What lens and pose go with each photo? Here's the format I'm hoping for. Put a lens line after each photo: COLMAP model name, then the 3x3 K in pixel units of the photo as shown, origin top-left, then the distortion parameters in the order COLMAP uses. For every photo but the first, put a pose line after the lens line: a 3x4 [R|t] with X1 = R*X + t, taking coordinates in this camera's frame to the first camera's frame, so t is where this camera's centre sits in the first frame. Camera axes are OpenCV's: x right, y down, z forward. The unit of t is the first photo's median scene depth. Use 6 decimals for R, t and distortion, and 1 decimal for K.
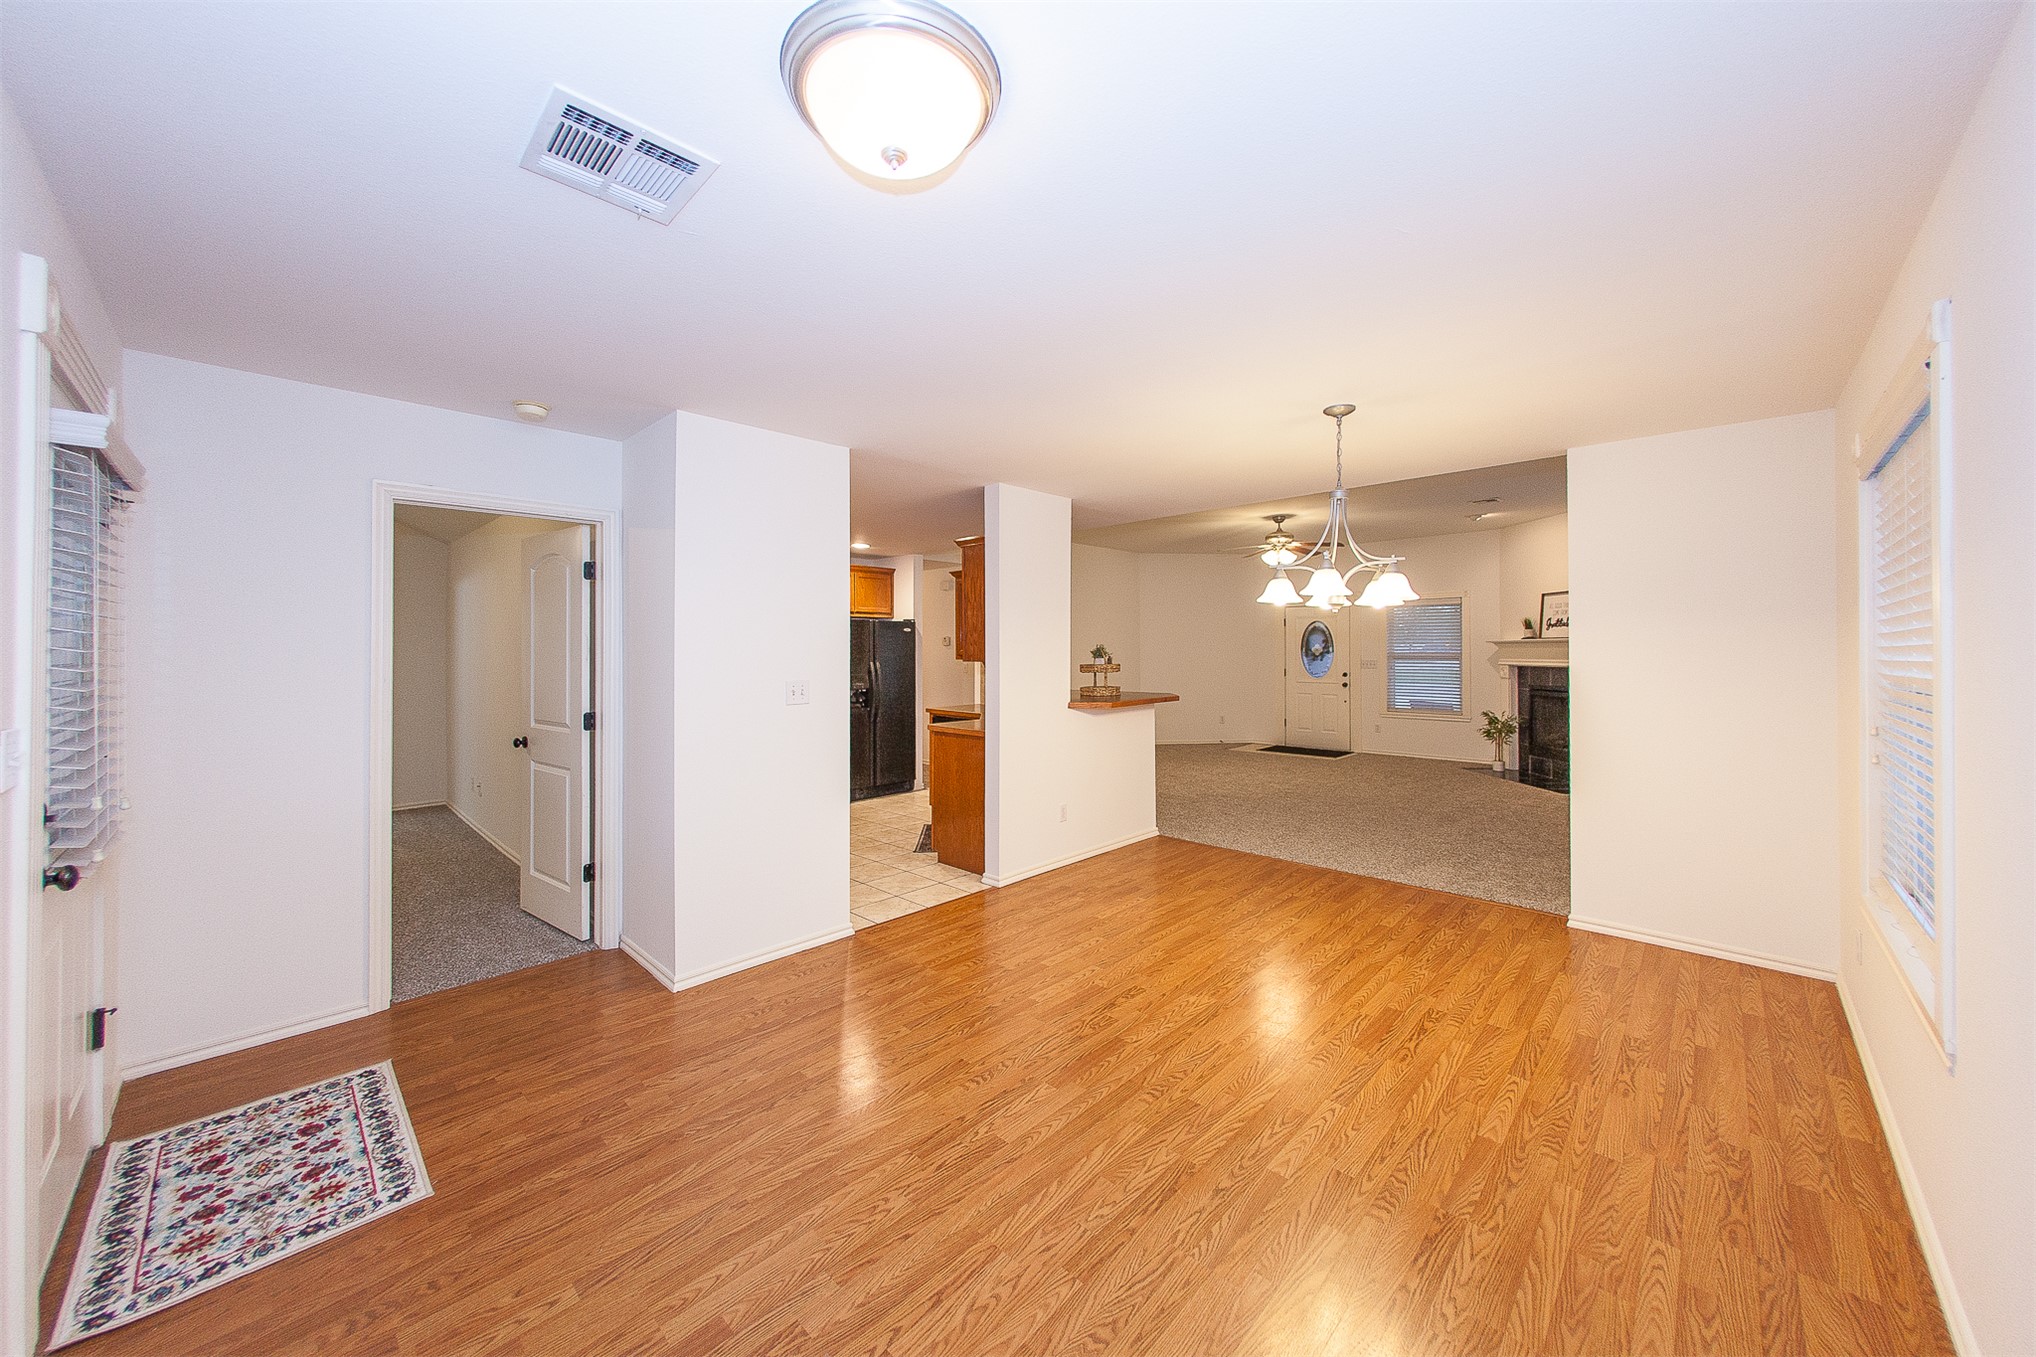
lens RADIAL K [[747.2, 0, 1016.4], [0, 747.2, 631.5], [0, 0, 1]] dist [0.000961, 0.000149]
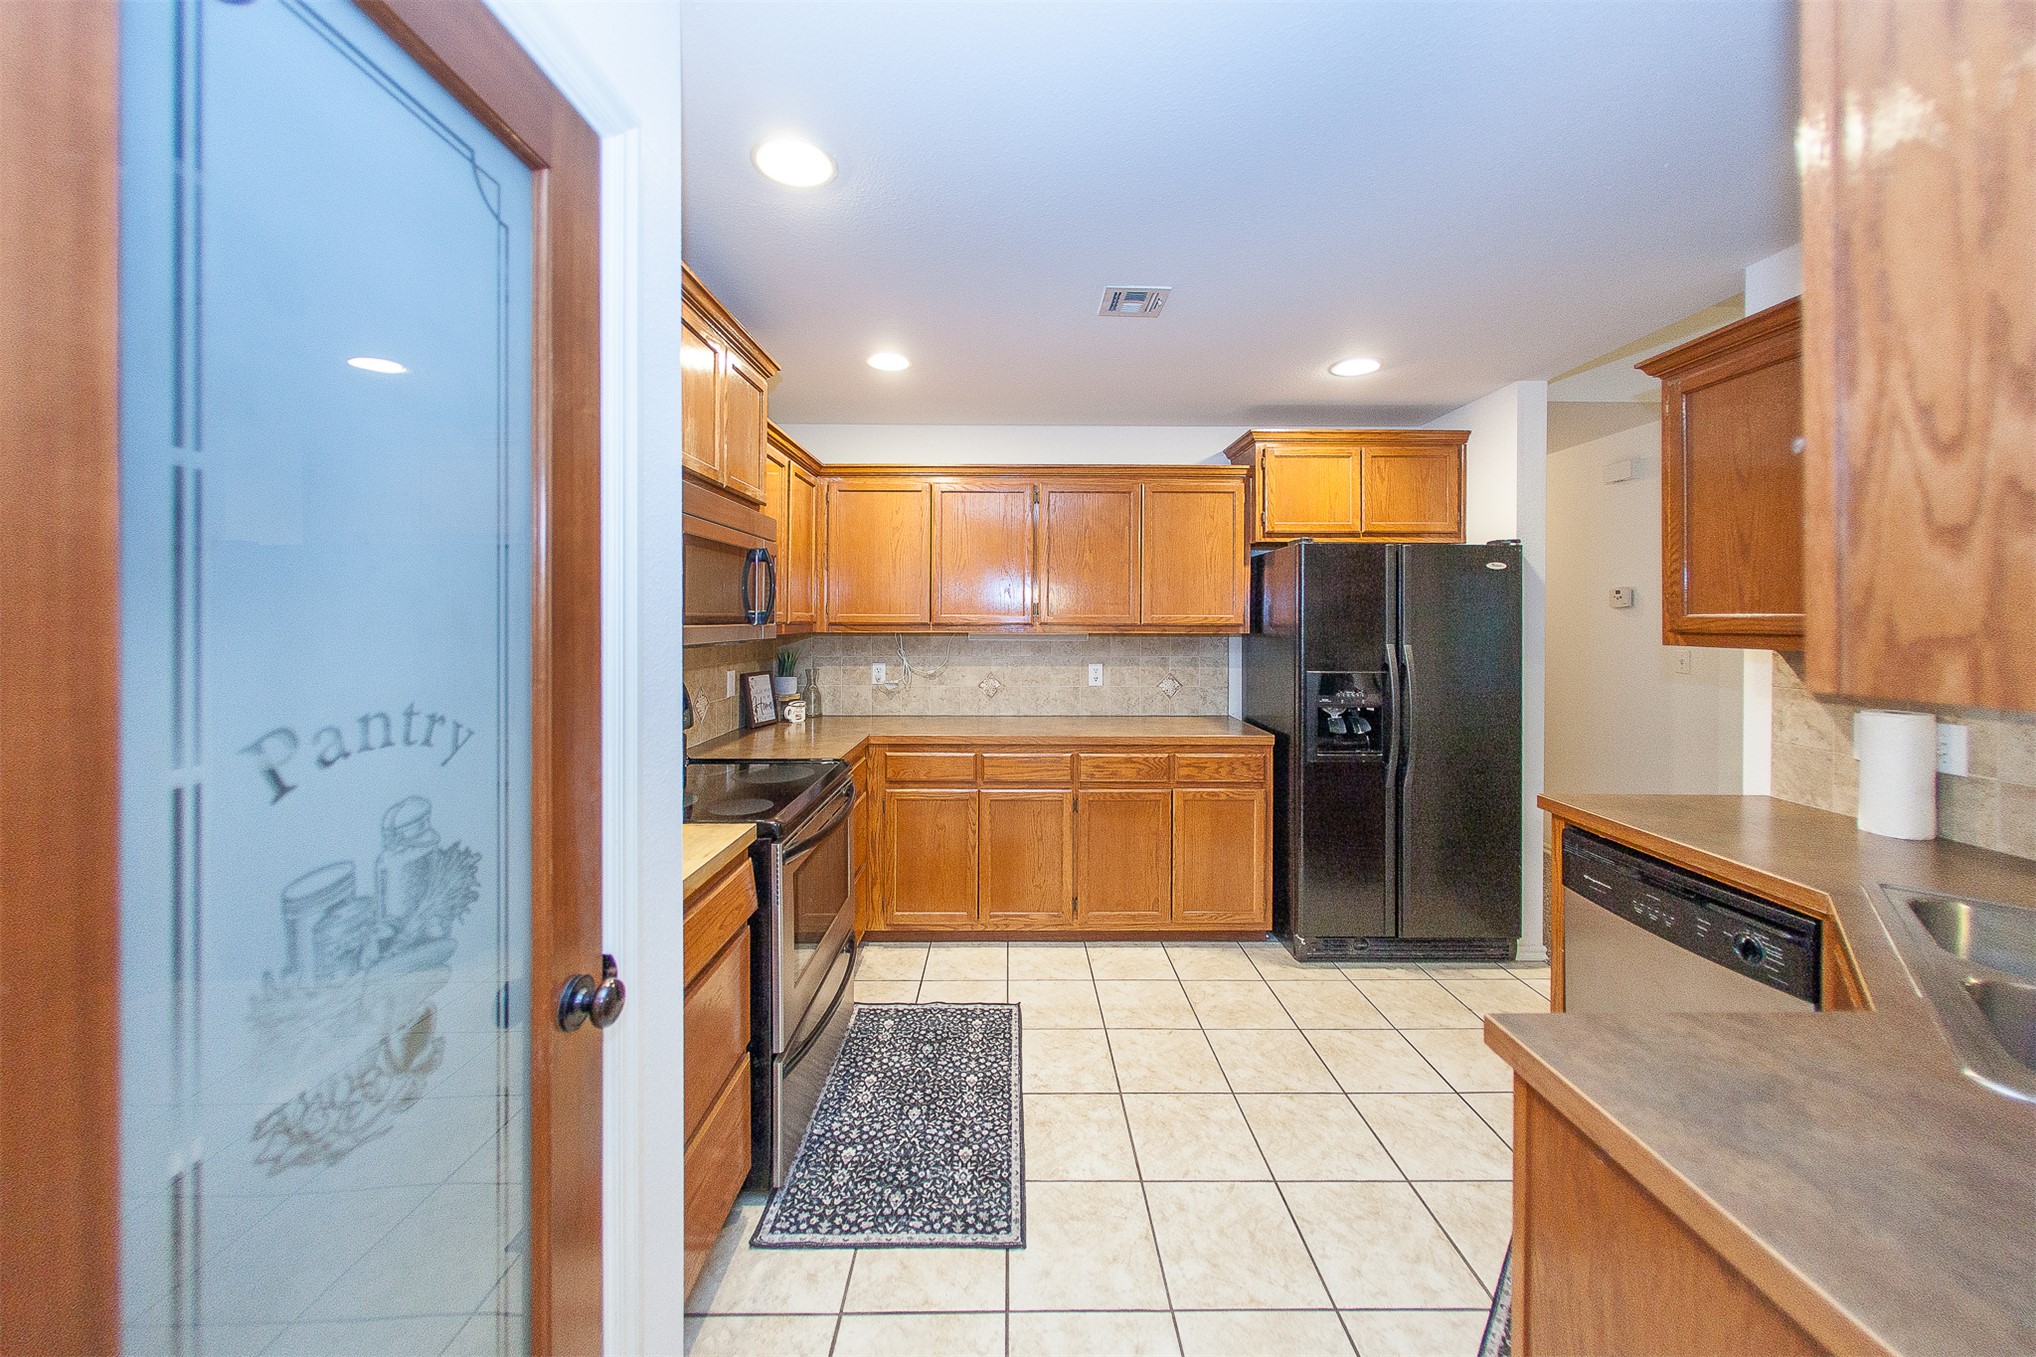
lens RADIAL K [[696.0, 0, 1021.5], [0, 696.0, 618.2], [0, 0, 1]] dist [-0.001957, -0.000048]
pose [[0.699373, 0.004536, -0.714743, -0.094190], [0.014406, 0.999687, 0.020440, 0.025654], [0.714612, -0.024592, 0.699089, 0.929083]]
